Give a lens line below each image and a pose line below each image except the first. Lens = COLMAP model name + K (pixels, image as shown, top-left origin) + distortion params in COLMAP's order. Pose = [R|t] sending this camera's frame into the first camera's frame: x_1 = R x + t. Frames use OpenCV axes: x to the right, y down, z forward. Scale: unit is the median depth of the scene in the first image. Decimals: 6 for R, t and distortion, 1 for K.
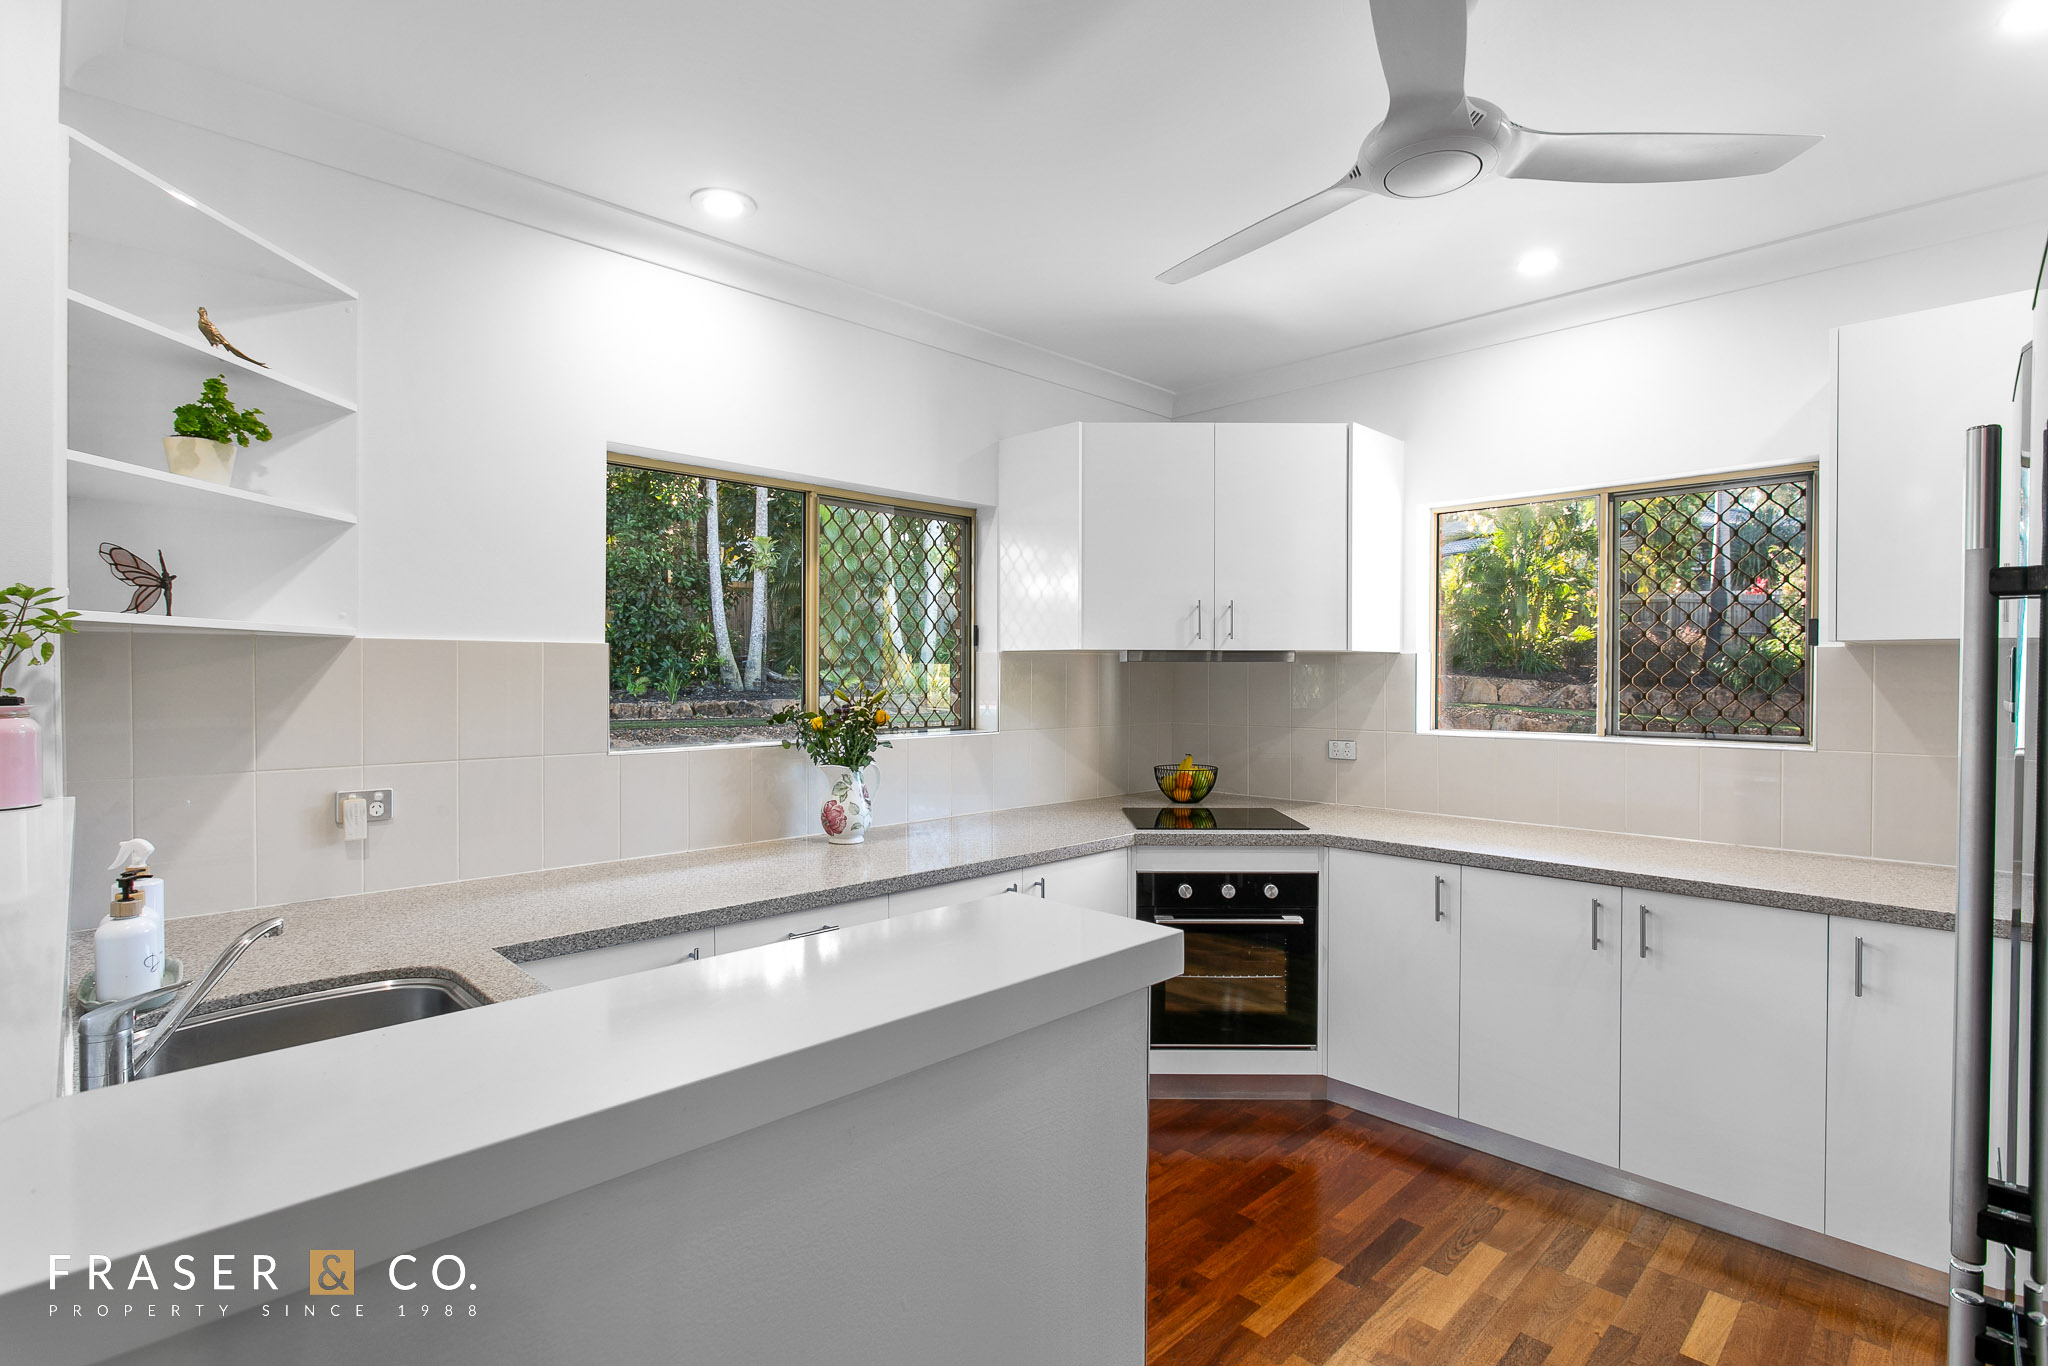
lens RADIAL K [[972.6, 0, 1024.0], [0, 972.6, 683.0], [0, 0, 1]] dist [0.000037, 0.000140]
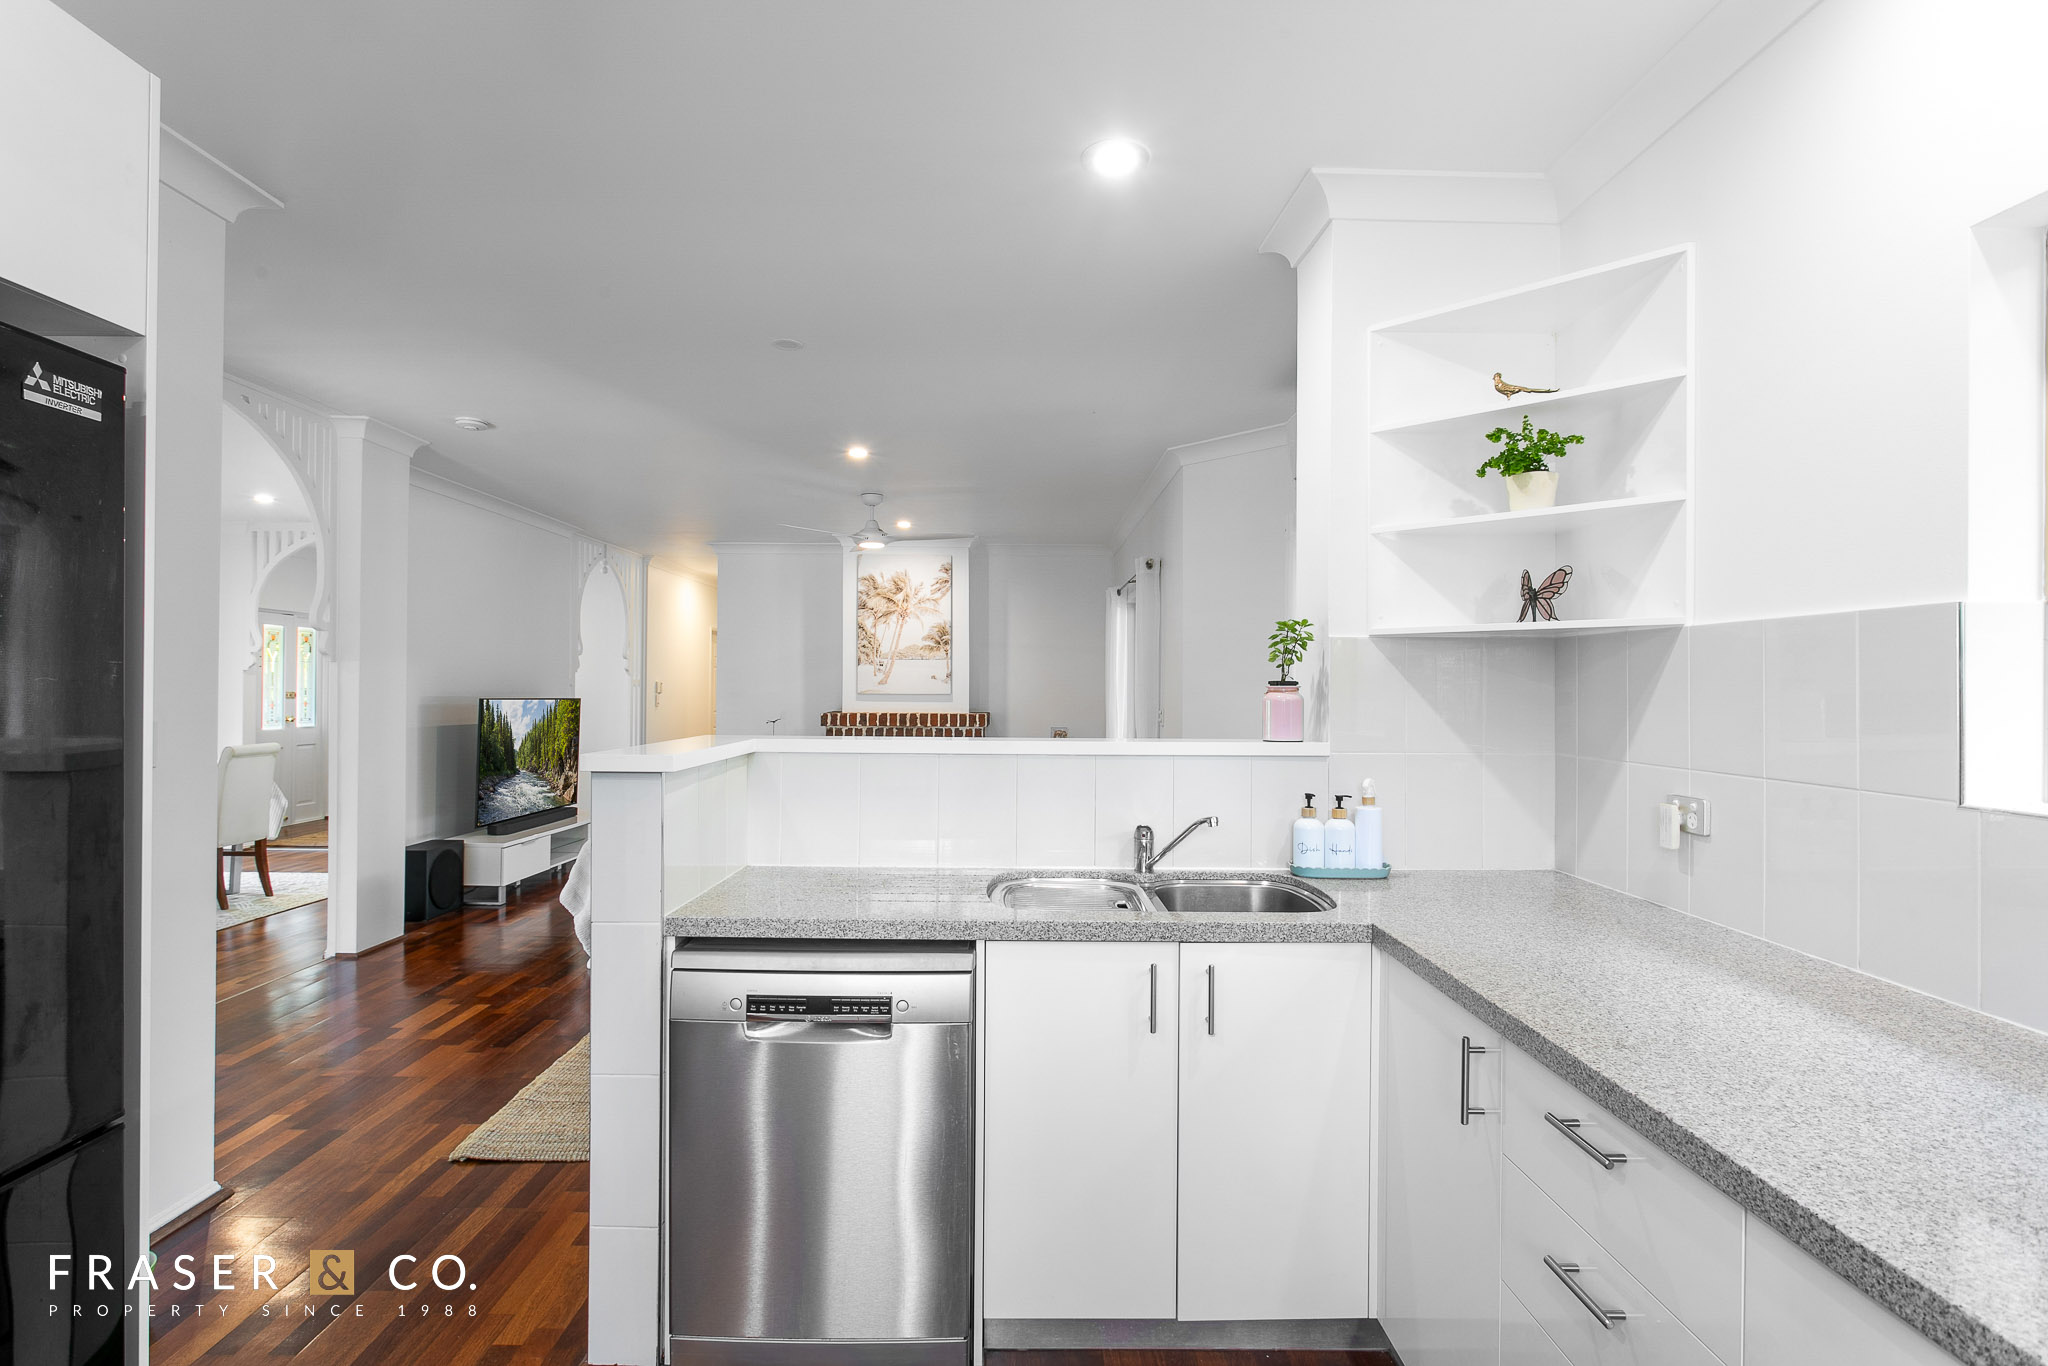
lens RADIAL K [[972.6, 0, 1024.0], [0, 972.6, 683.0], [0, 0, 1]] dist [0.000037, 0.000140]
pose [[-0.698058, -0.009417, -0.715979, 0.379288], [-0.012101, 0.999926, -0.001354, 0.014622], [0.715939, 0.007719, -0.698120, 1.182550]]
